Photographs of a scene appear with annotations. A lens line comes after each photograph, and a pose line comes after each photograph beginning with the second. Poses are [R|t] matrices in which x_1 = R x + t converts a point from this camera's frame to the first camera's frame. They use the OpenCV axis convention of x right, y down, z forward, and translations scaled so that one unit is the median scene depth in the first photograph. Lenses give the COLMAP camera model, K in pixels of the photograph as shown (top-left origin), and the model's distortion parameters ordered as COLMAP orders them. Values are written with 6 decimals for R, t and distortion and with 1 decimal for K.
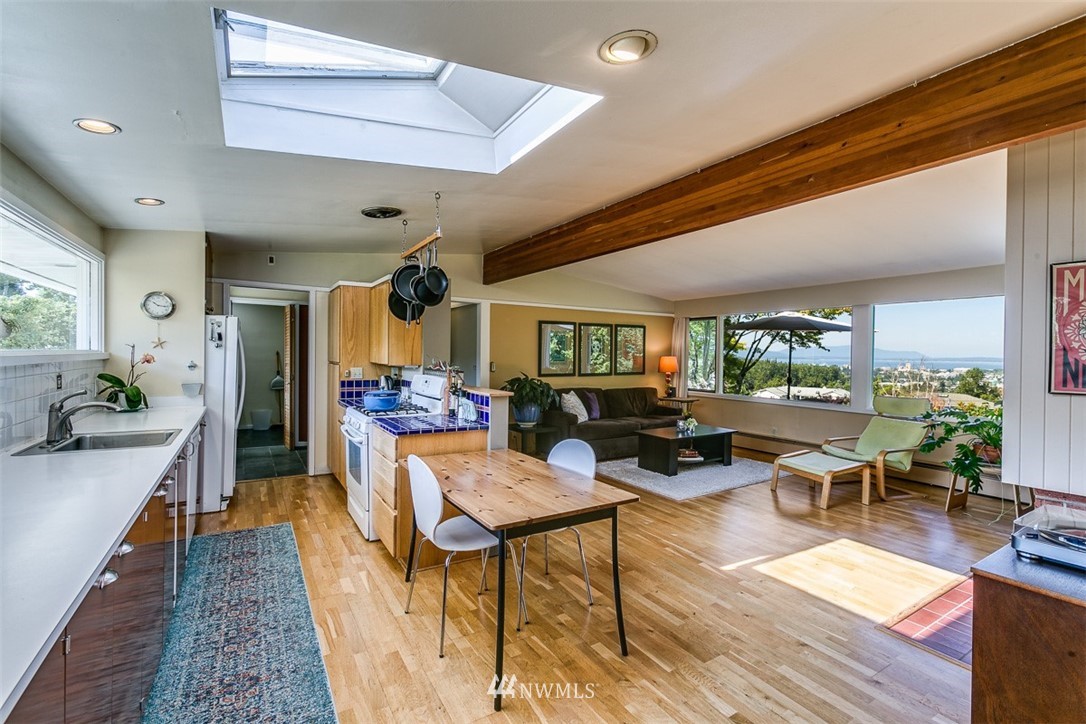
lens RADIAL K [[476.3, 0, 542.5], [0, 476.3, 356.2], [0, 0, 1]] dist [0.002236, 0.000705]
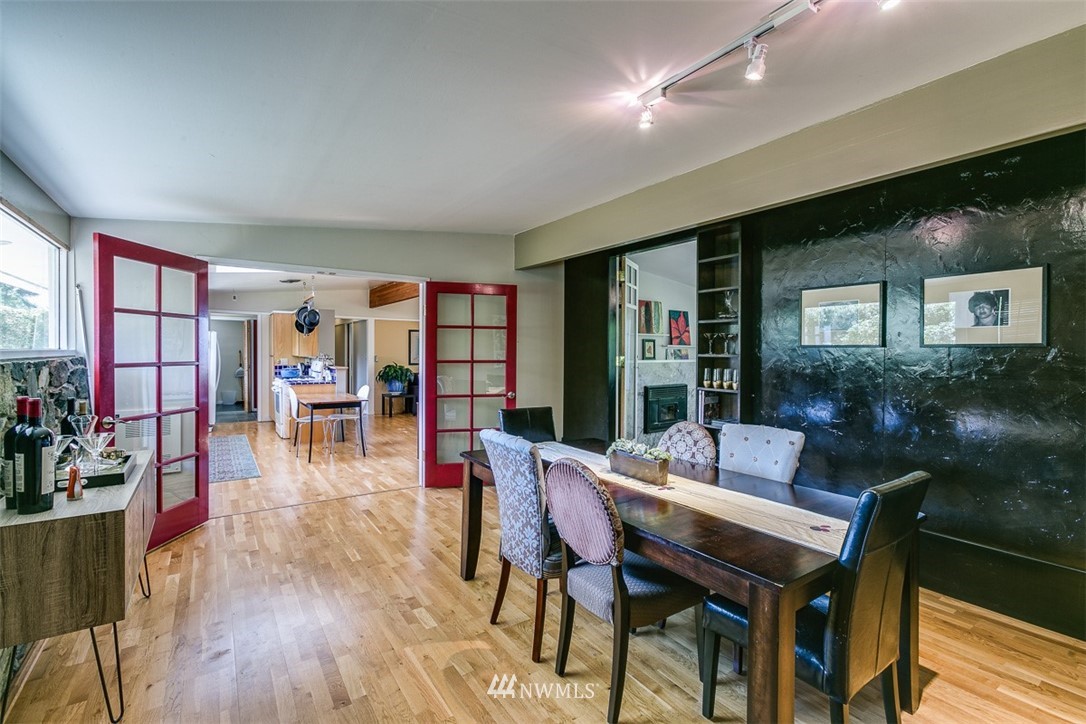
lens RADIAL K [[476.3, 0, 542.4], [0, 476.3, 357.7], [0, 0, 1]] dist [0.002236, 0.000705]
pose [[0.998540, -0.006522, 0.053617, 0.472807], [0.006073, 0.999945, 0.008533, 0.011160], [-0.053670, -0.008194, 0.998525, -0.823156]]
